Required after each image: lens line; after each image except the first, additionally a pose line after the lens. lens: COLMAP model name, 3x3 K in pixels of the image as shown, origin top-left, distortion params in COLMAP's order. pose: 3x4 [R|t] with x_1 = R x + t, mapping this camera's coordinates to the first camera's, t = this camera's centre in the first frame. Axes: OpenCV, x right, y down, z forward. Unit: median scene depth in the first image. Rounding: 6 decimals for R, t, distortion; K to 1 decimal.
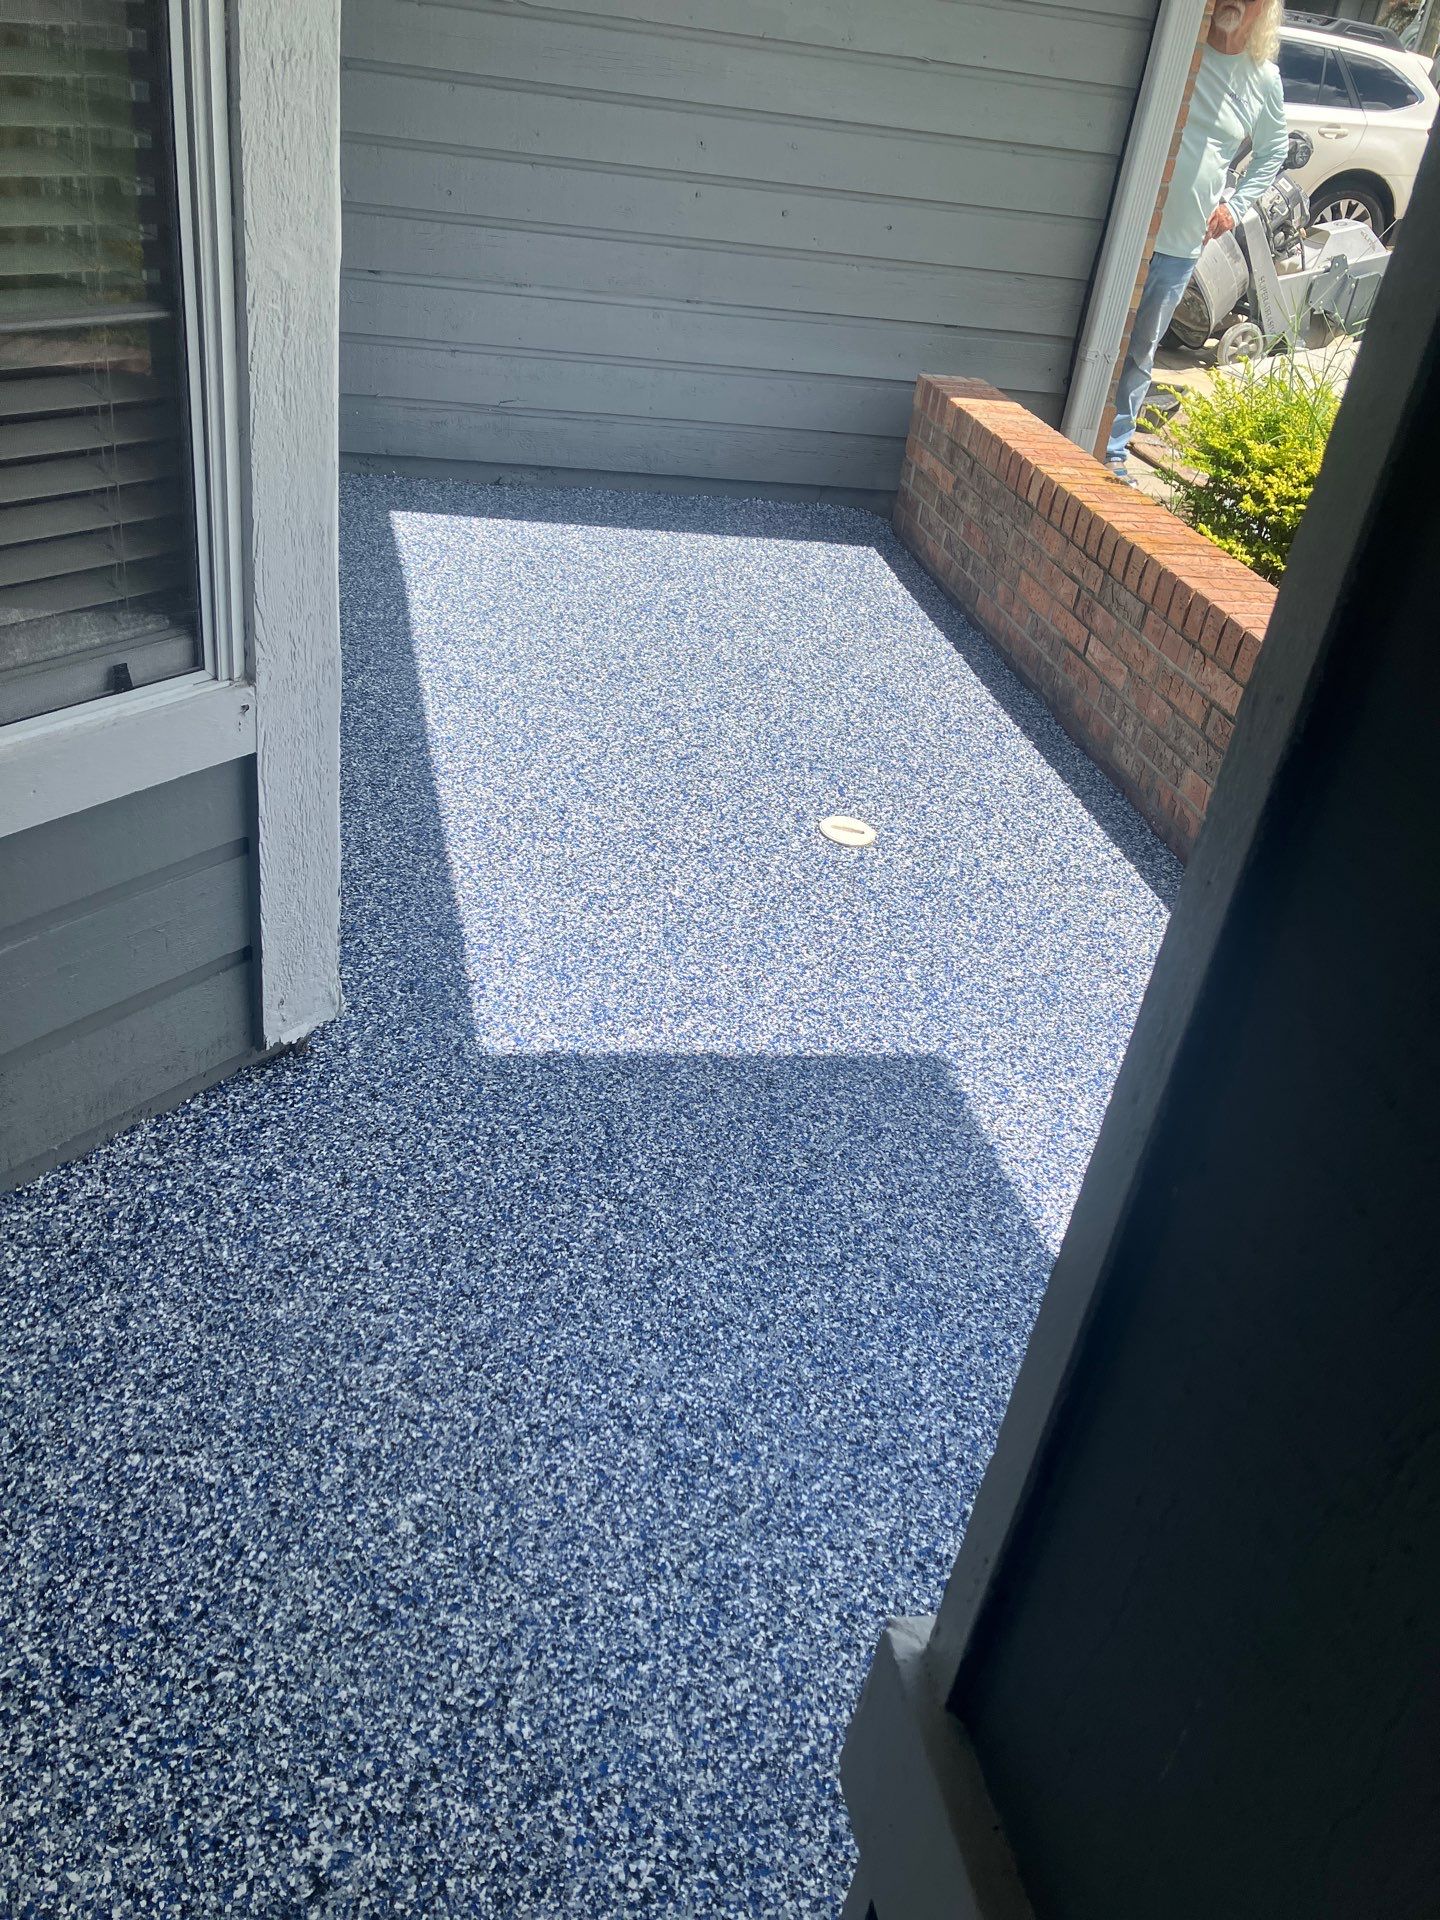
lens RADIAL K [[1566.5, 0, 714.1], [0, 1566.5, 926.7], [0, 0, 1]] dist [0.045357, -0.055765]
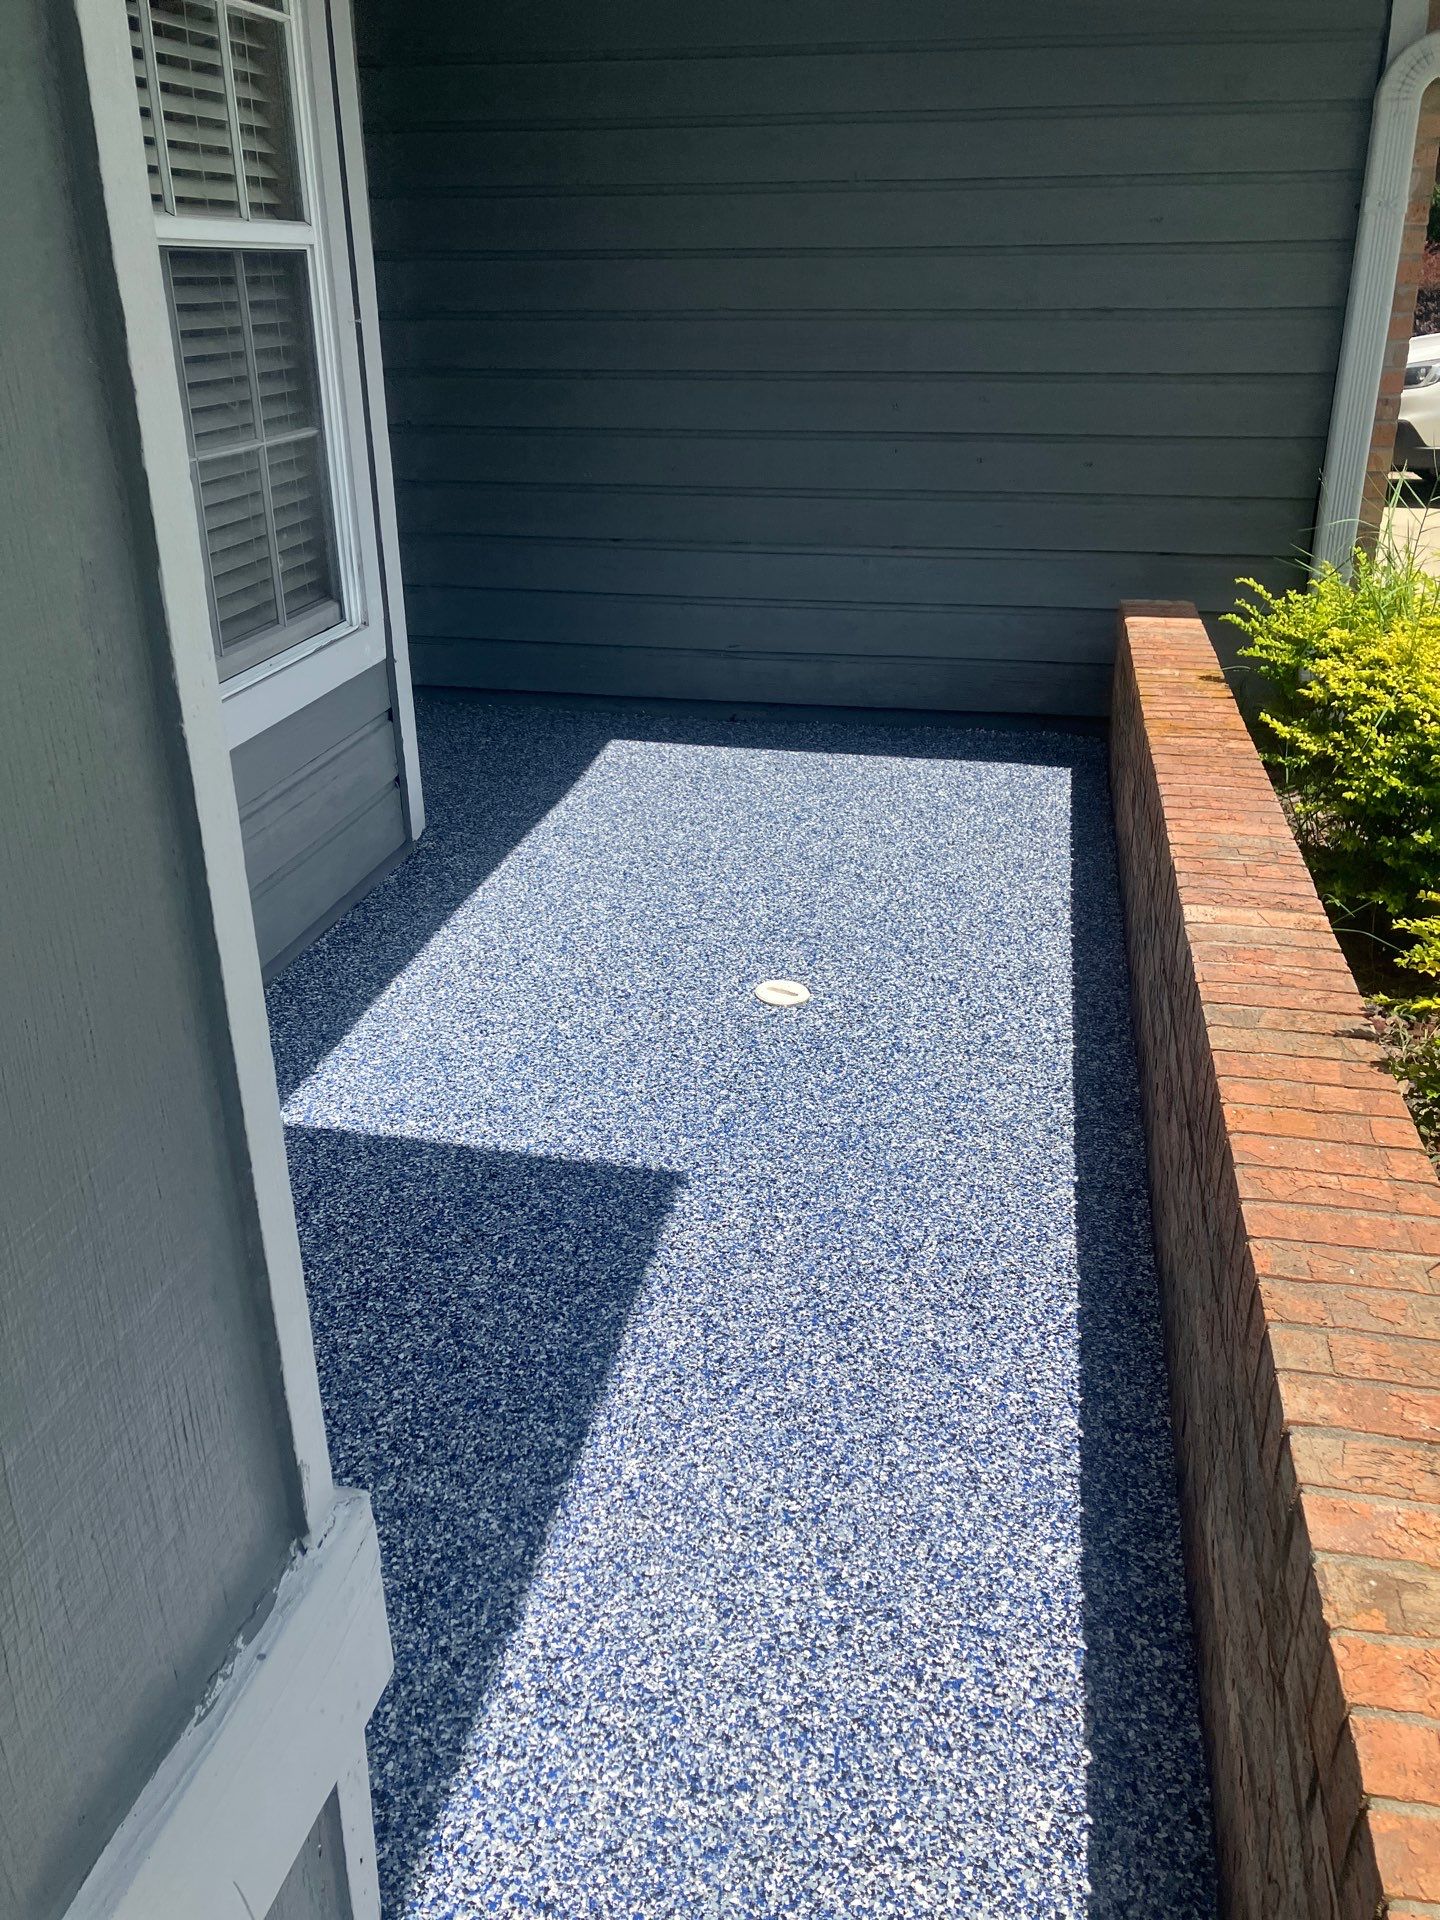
lens RADIAL K [[1566.5, 0, 706.4], [0, 1566.5, 965.5], [0, 0, 1]] dist [0.045357, -0.055765]
pose [[0.910217, 0.035542, -0.412603, 0.565508], [-0.104516, 0.983775, -0.145822, 0.093269], [0.400725, 0.175853, 0.899164, 0.061276]]
